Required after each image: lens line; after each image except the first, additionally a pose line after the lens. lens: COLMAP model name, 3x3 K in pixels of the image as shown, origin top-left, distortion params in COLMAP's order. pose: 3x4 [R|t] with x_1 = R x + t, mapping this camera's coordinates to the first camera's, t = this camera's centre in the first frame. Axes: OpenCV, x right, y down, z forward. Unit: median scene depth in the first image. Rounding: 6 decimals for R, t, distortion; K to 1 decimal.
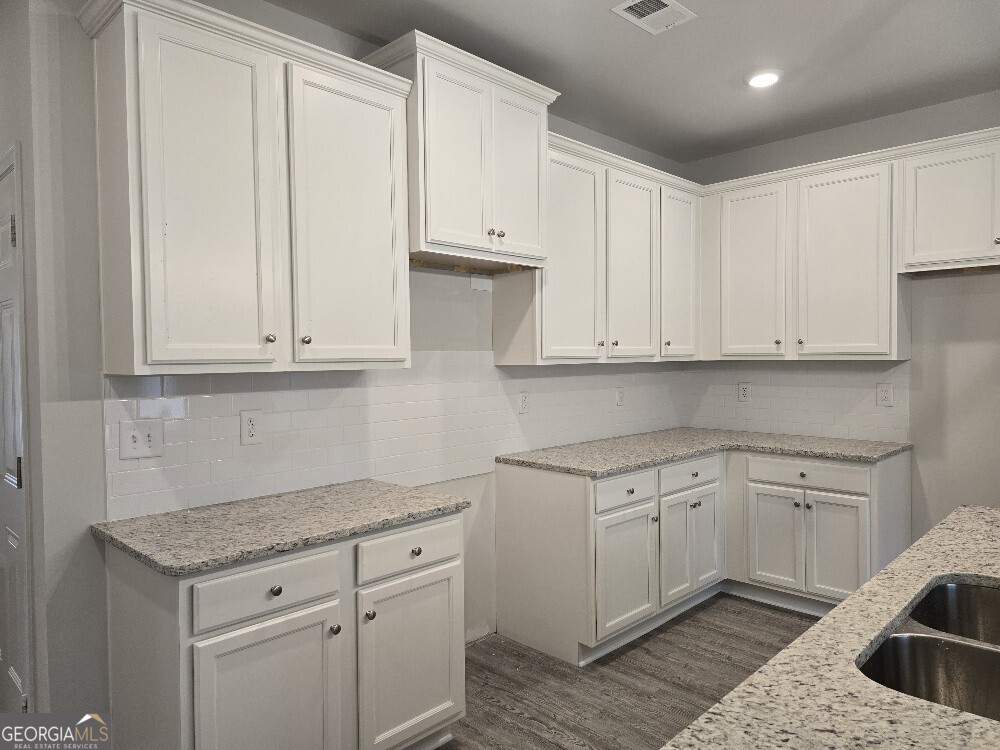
lens RADIAL K [[668.7, 0, 505.4], [0, 668.7, 371.9], [0, 0, 1]] dist [0.079803, -0.070968]
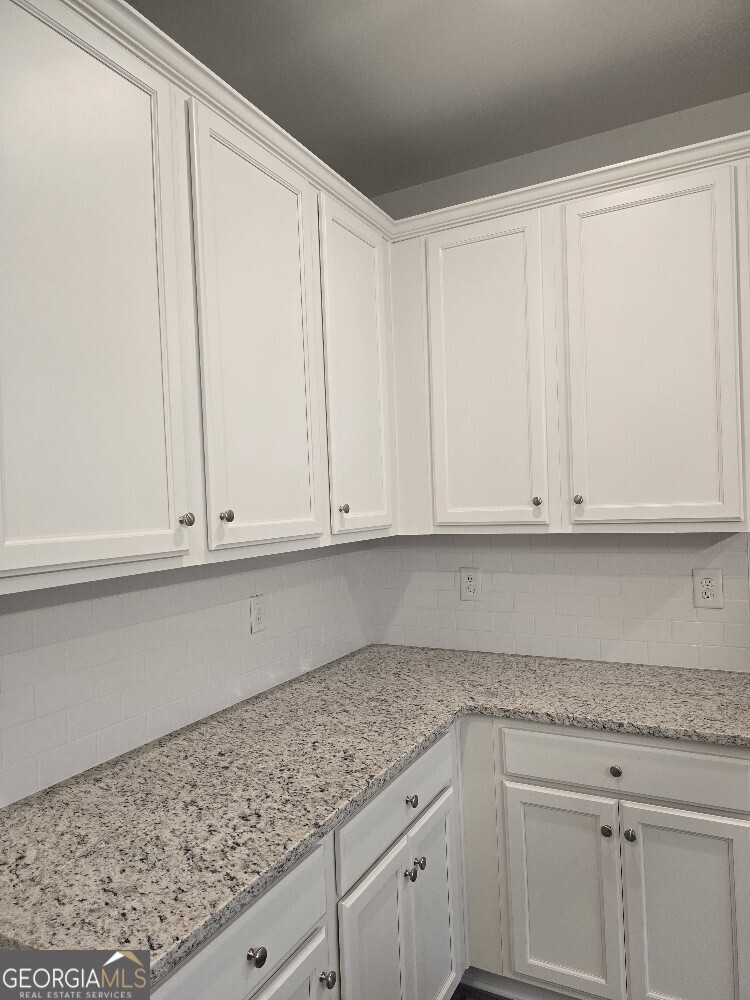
lens RADIAL K [[670.3, 0, 375.0], [0, 670.3, 500.0], [0, 0, 1]] dist [0.061794, -0.049565]
pose [[0.958186, -0.024848, 0.285064, 0.132147], [0.034443, 0.998995, -0.028693, -0.037227], [-0.284064, 0.037311, 0.958079, 0.561001]]
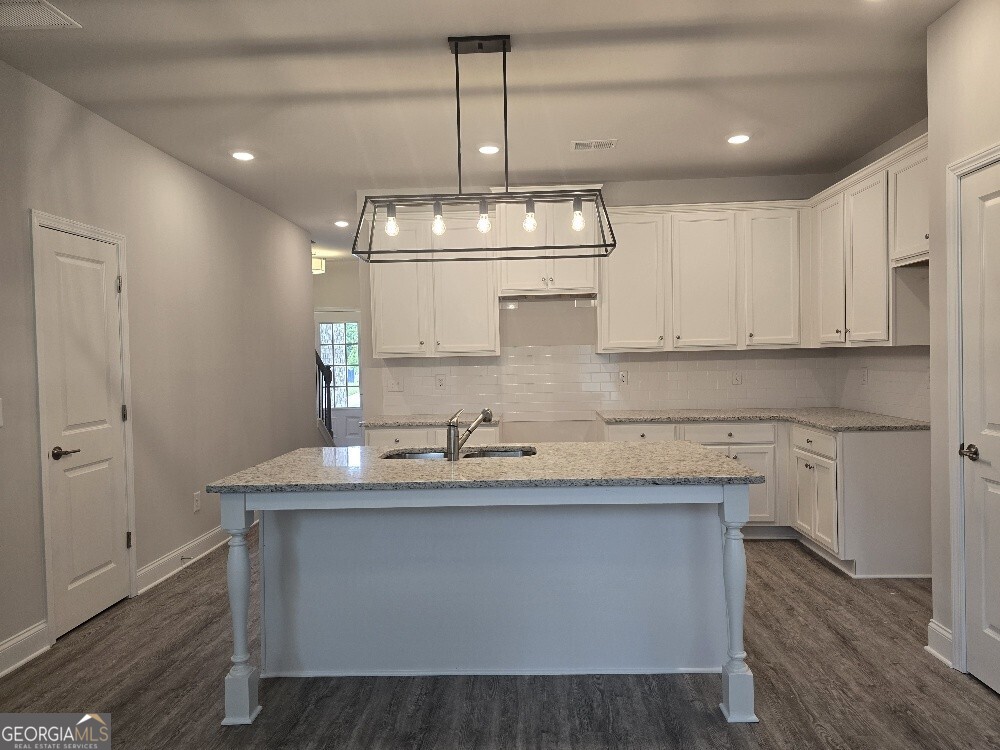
lens RADIAL K [[668.7, 0, 505.4], [0, 668.7, 371.9], [0, 0, 1]] dist [0.079803, -0.070968]
pose [[0.670547, 0.015830, -0.741698, 0.967780], [-0.001463, 0.999799, 0.020016, 0.002014], [0.741866, -0.012336, 0.670435, -0.219560]]
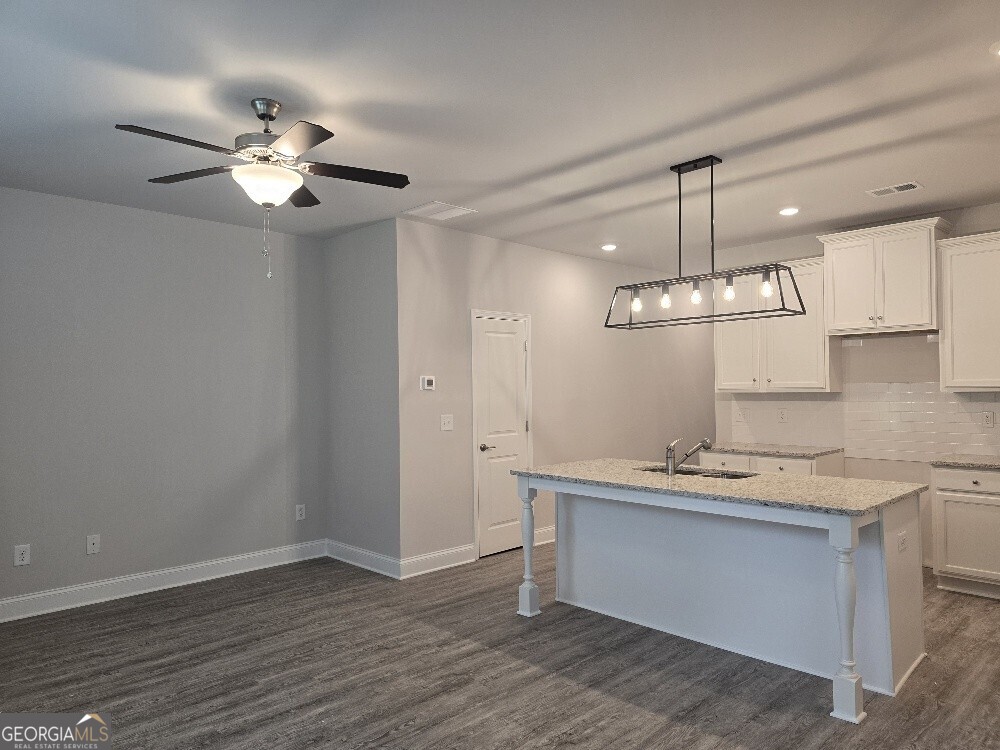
lens RADIAL K [[670.3, 0, 500.6], [0, 670.3, 379.3], [0, 0, 1]] dist [0.061794, -0.049565]
pose [[-0.022292, 0.000136, -0.999751, 1.438633], [-0.007711, 0.999970, 0.000308, -0.028790], [0.999722, 0.007716, -0.022291, 0.028618]]
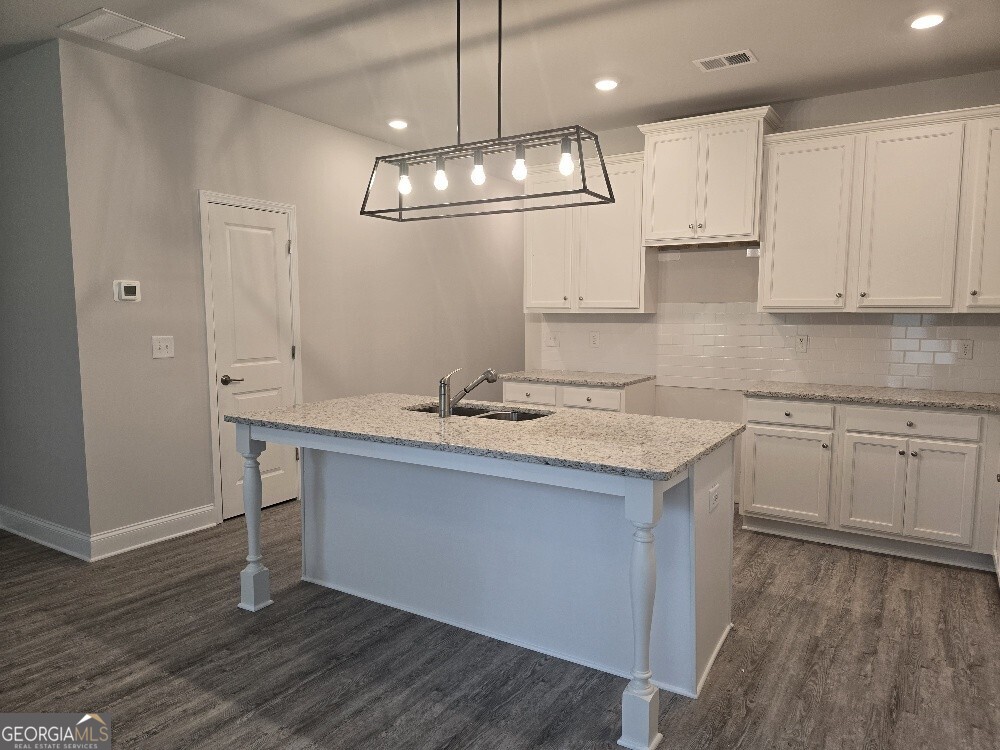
lens RADIAL K [[670.3, 0, 500.6], [0, 670.3, 379.3], [0, 0, 1]] dist [0.061794, -0.049565]
pose [[0.208332, 0.111384, -0.971695, 1.138506], [-0.024296, 0.993777, 0.108706, -0.011468], [0.977756, 0.000962, 0.209741, 0.181680]]
